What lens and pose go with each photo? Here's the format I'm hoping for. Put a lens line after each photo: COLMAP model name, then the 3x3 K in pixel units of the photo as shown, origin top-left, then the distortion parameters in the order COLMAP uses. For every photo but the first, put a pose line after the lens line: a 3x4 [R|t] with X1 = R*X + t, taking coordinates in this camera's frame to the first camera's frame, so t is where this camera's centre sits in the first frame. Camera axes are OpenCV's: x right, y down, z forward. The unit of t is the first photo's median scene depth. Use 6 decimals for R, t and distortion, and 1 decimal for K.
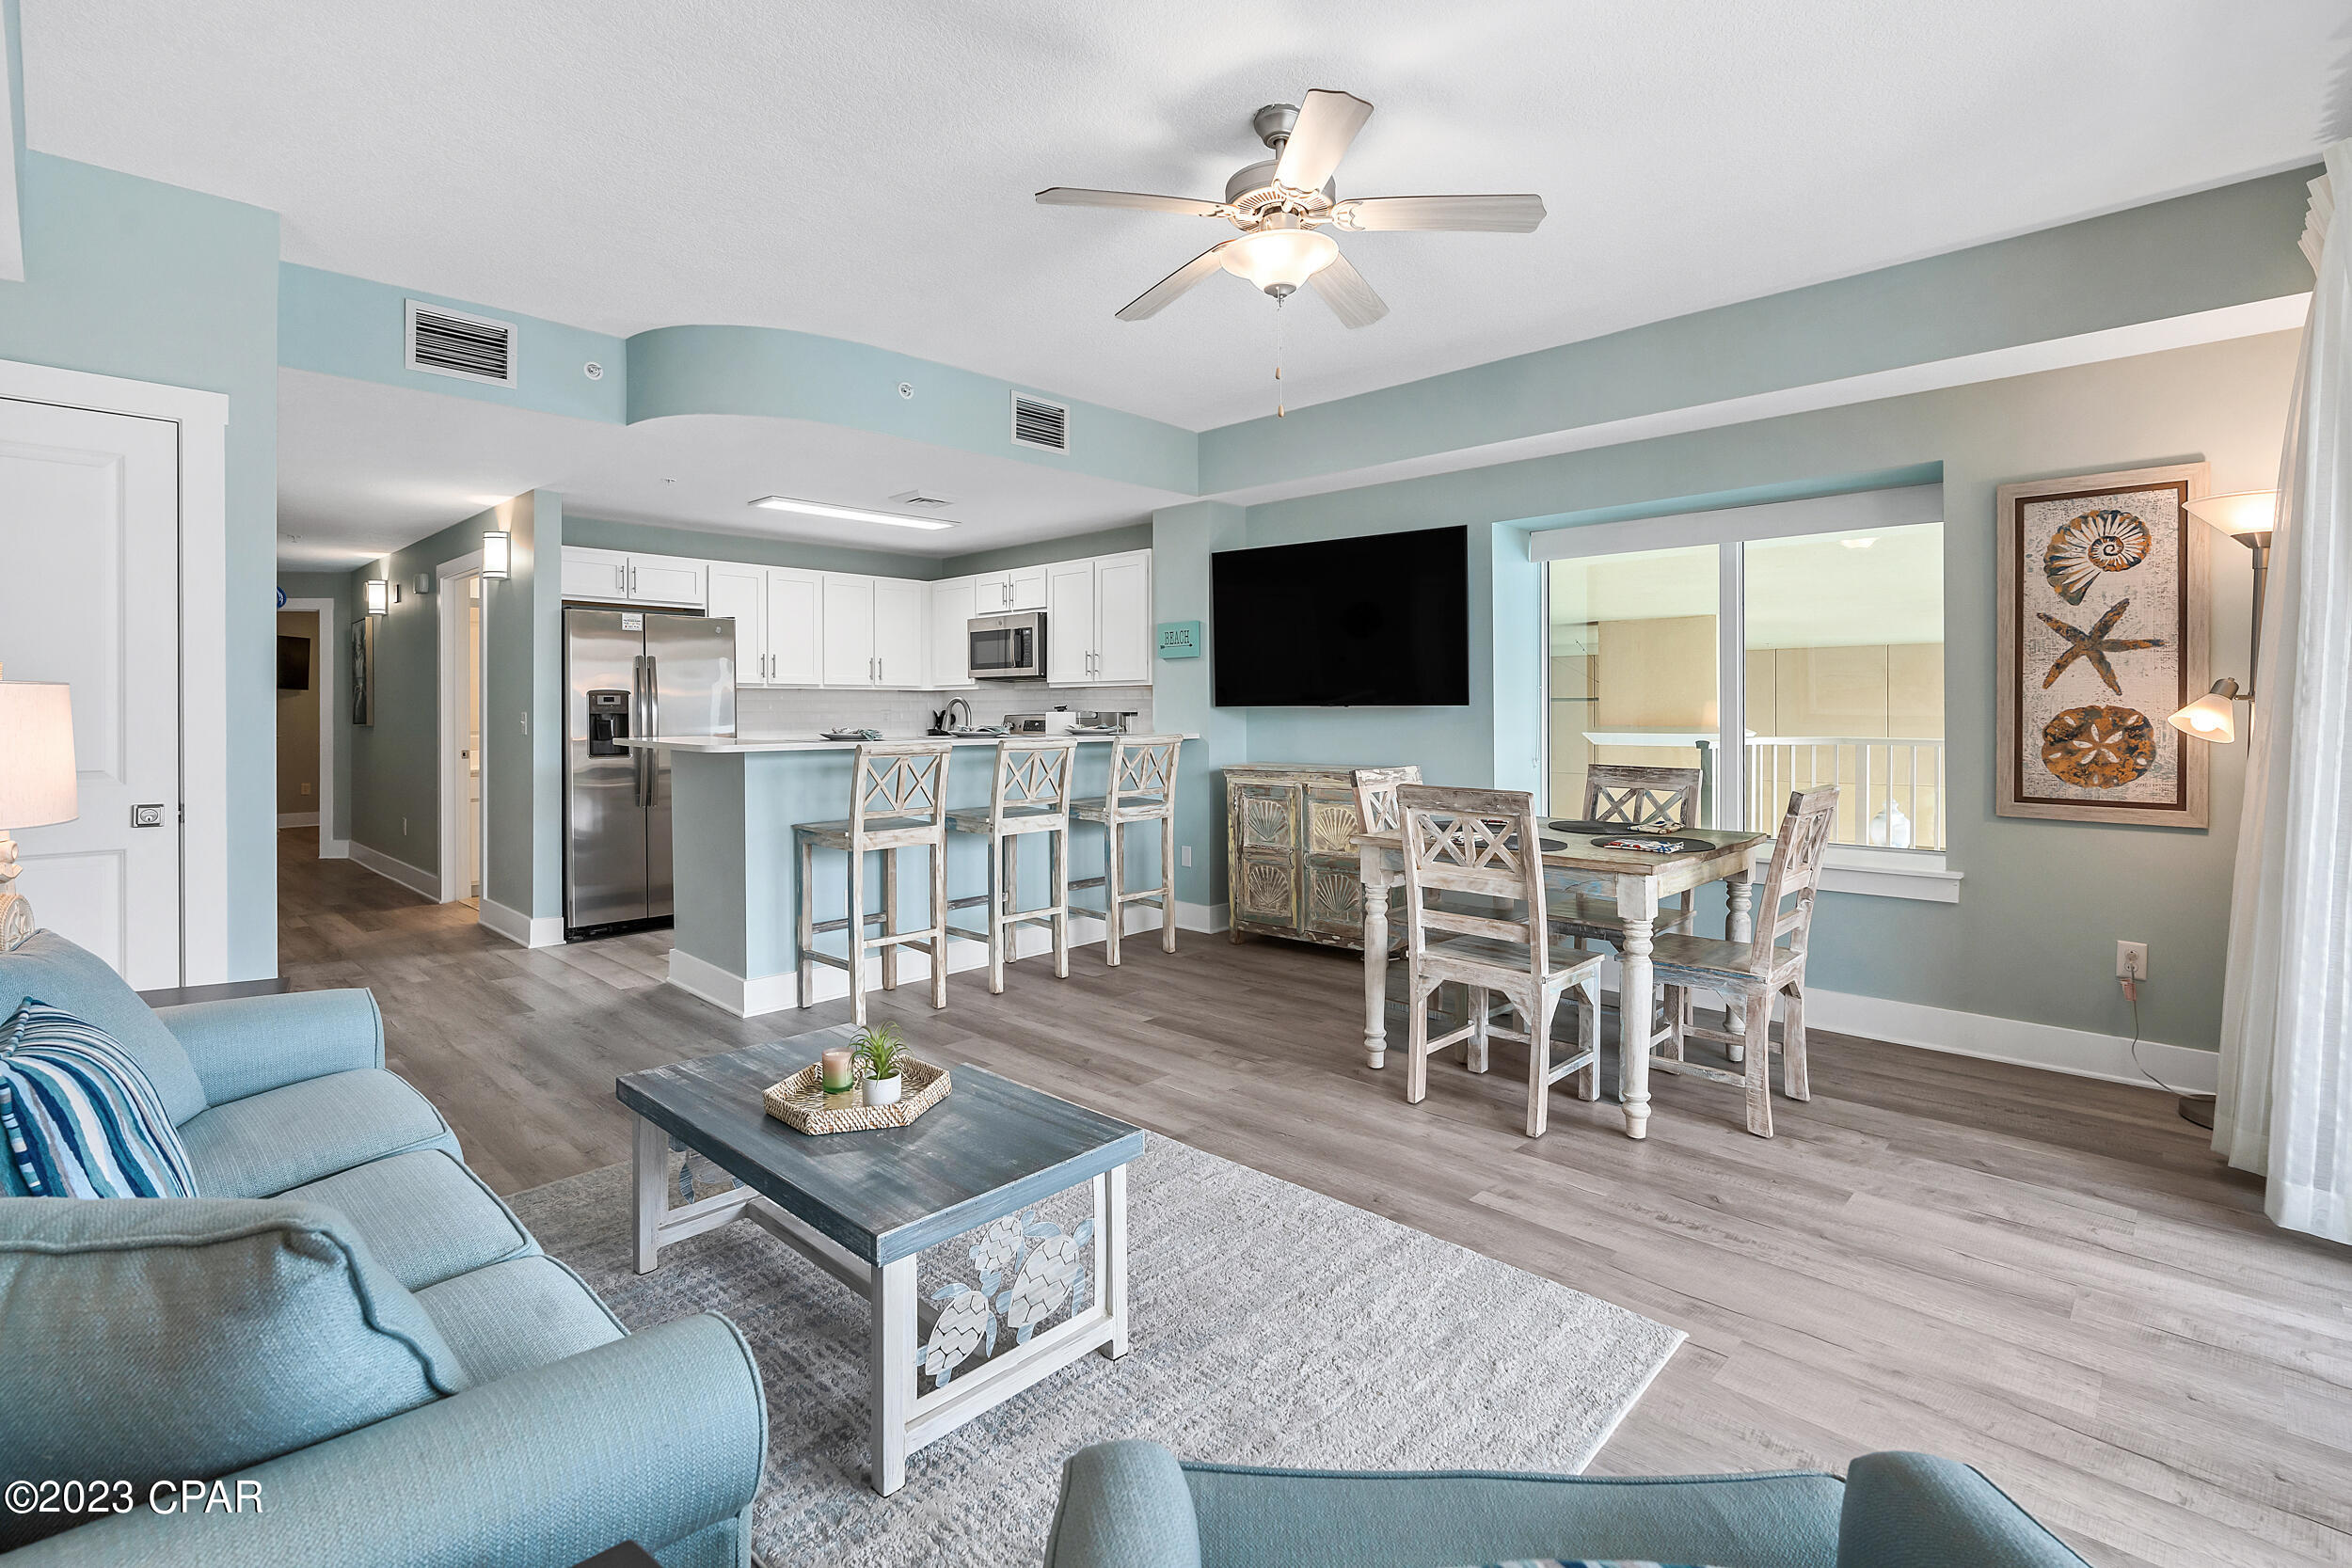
lens RADIAL K [[1074.2, 0, 1196.0], [0, 1074.2, 704.0], [0, 0, 1]] dist [-0.011058, 0.003442]
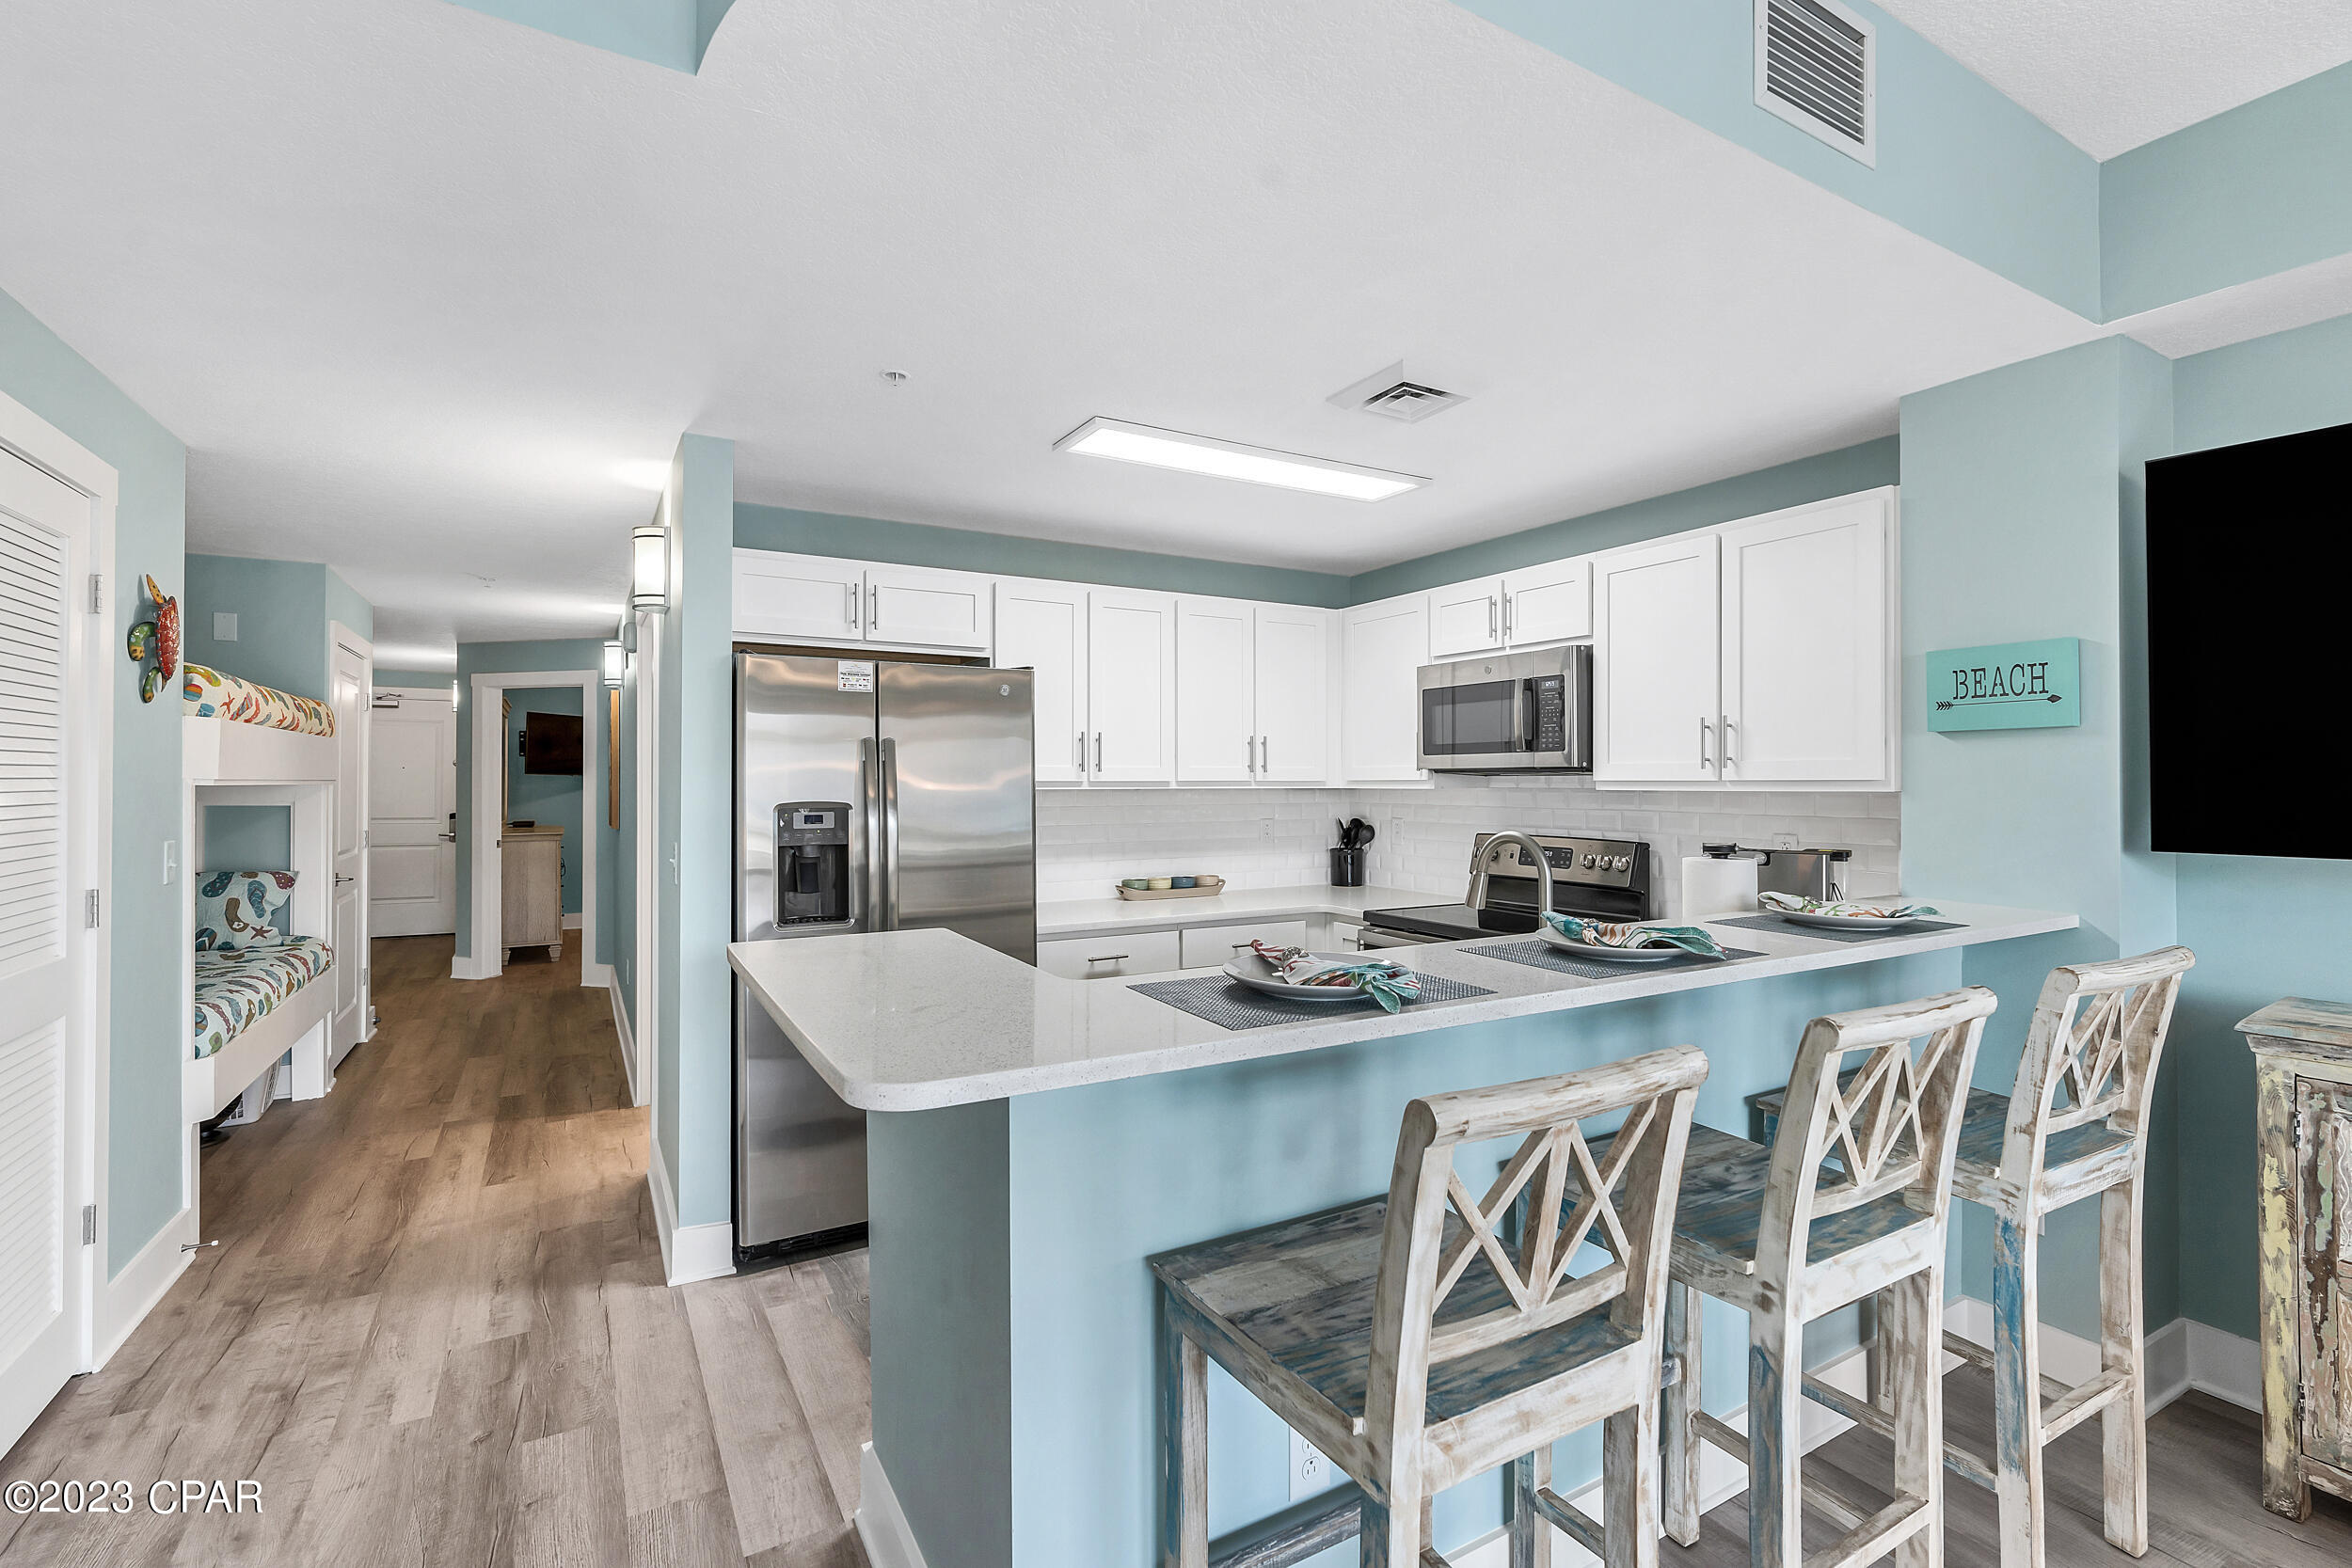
lens RADIAL K [[1074.2, 0, 1205.5], [0, 1074.2, 771.8], [0, 0, 1]] dist [-0.011058, 0.003442]
pose [[0.961799, -0.002238, -0.273748, -0.245207], [0.000857, 0.999986, -0.005163, -0.030099], [0.273756, 0.004731, 0.961788, 0.625909]]
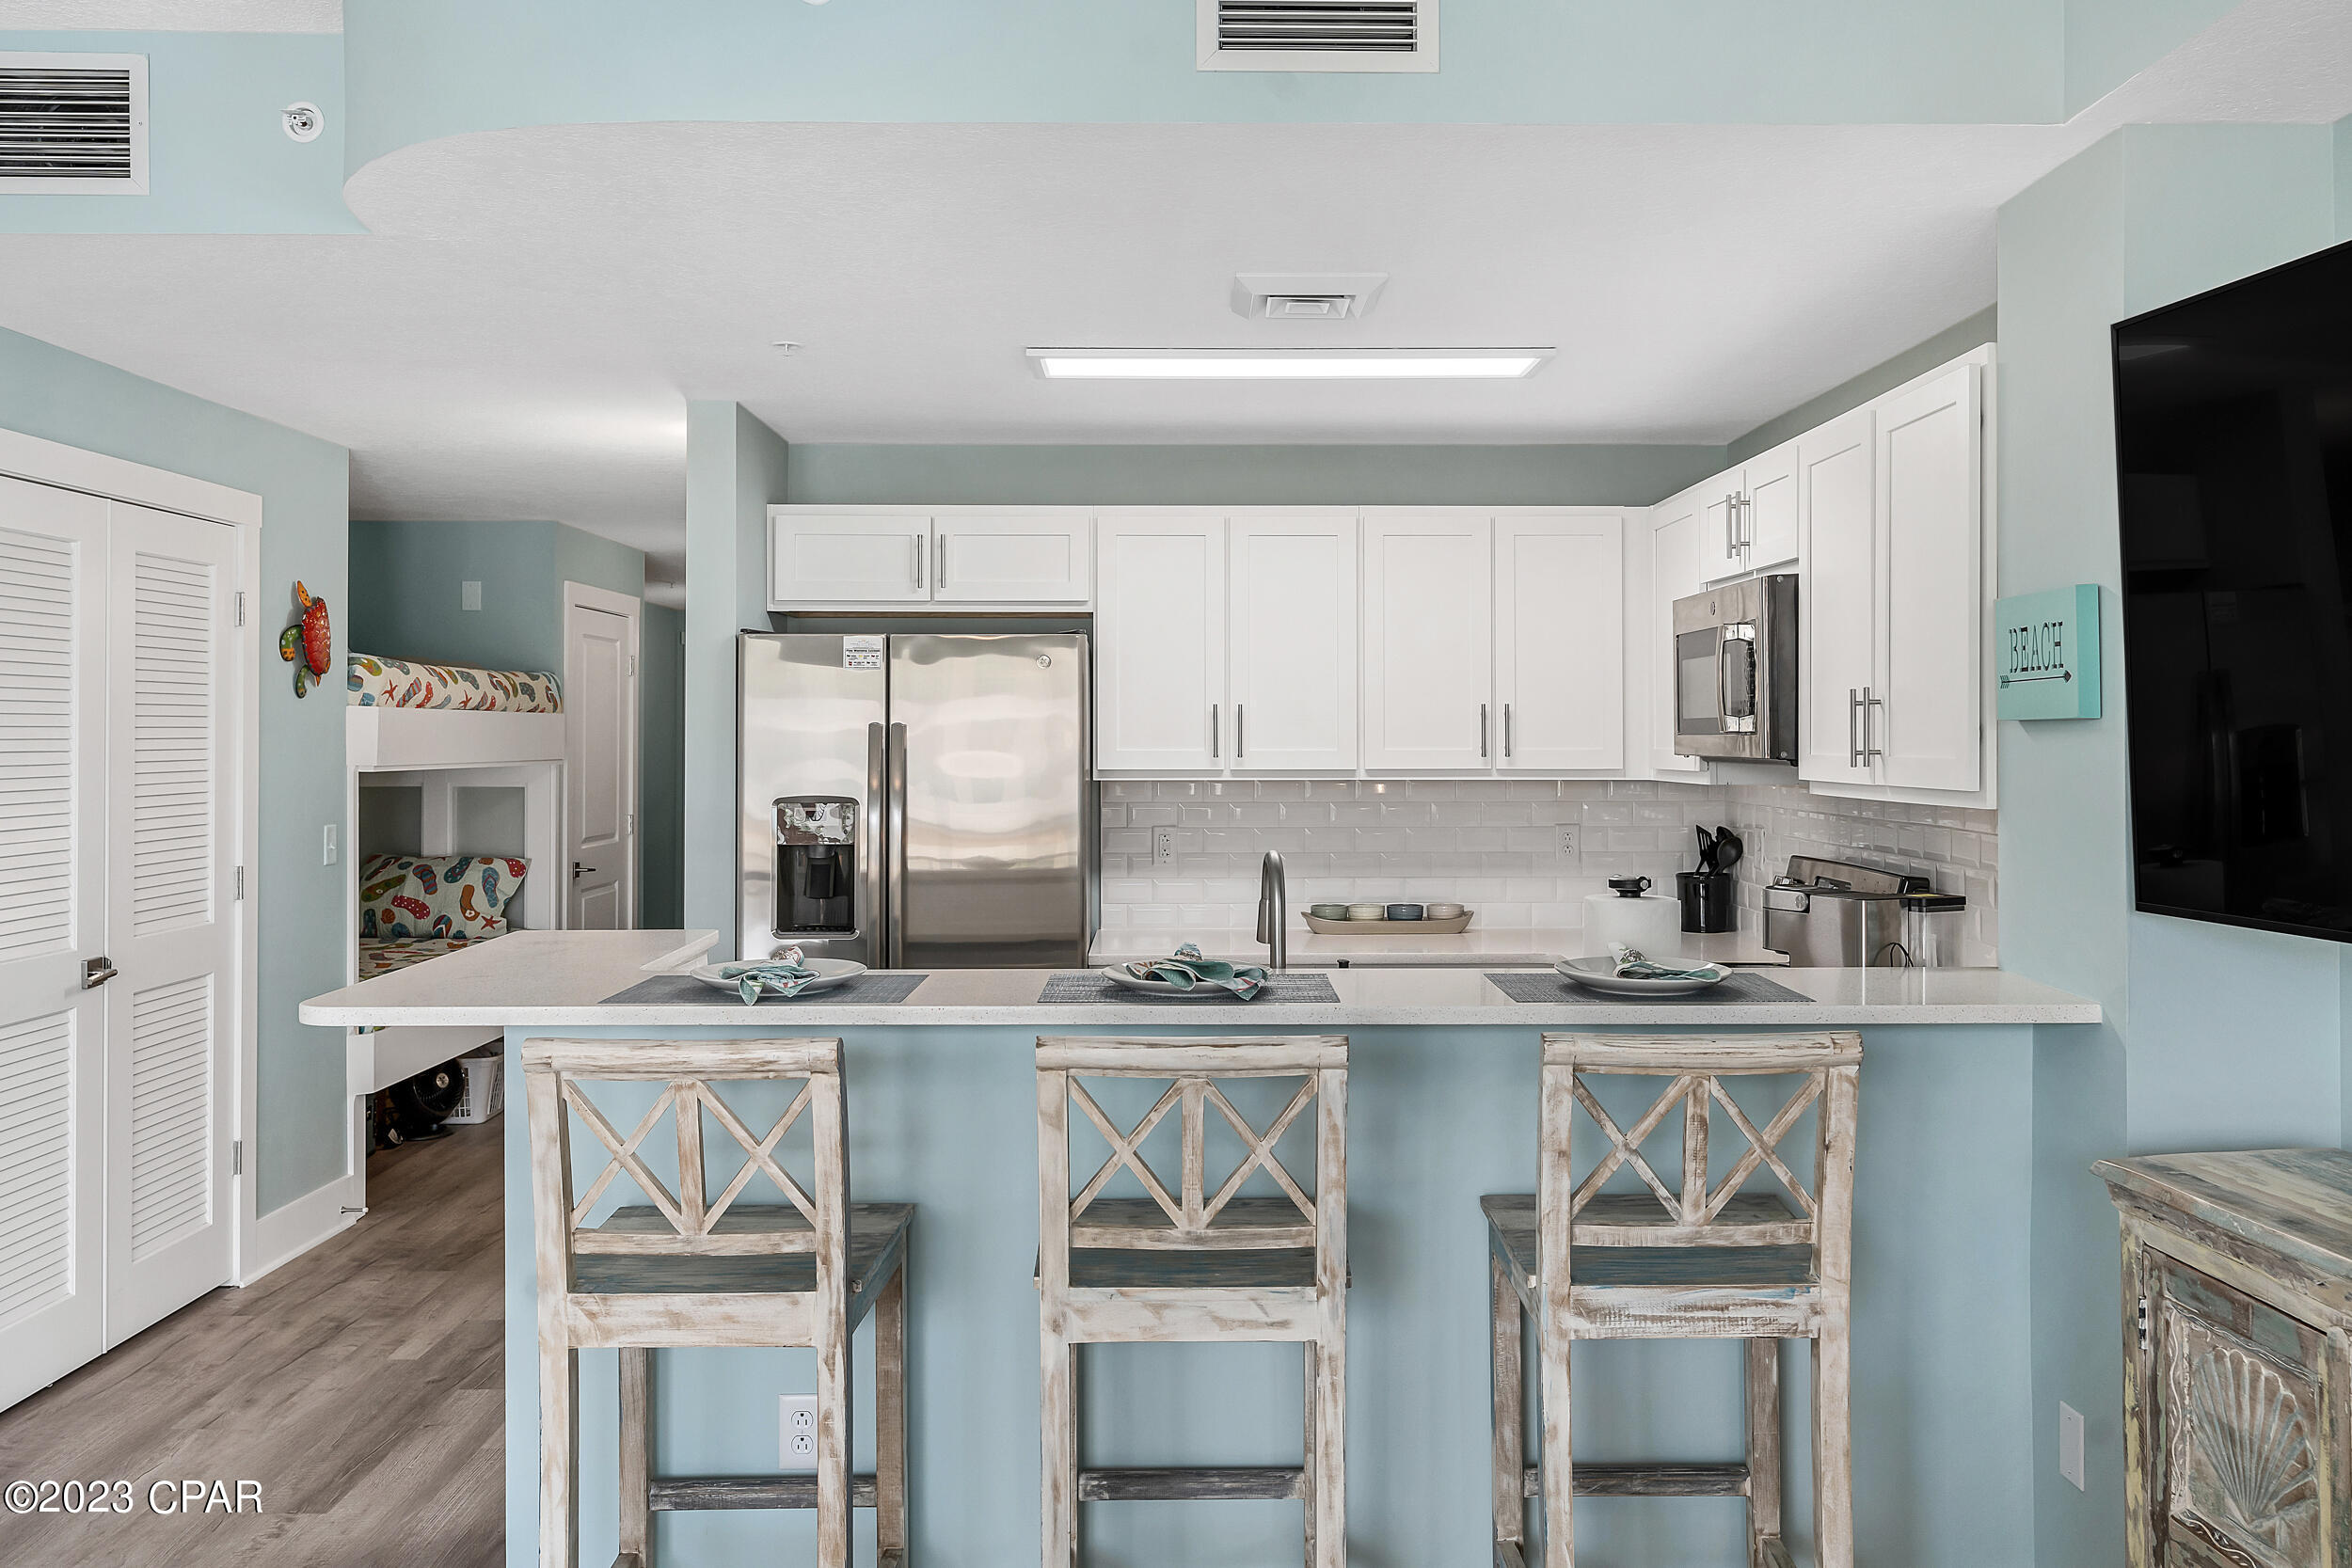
lens RADIAL K [[1925.0, 0, 1179.1], [0, 1925.0, 716.8], [0, 0, 1]] dist [-0.001763, 0.001038]
pose [[0.697759, -0.007710, -0.716291, 0.224246], [0.002733, 0.999963, -0.008101, -0.049225], [0.716327, 0.003695, 0.697755, 0.602117]]
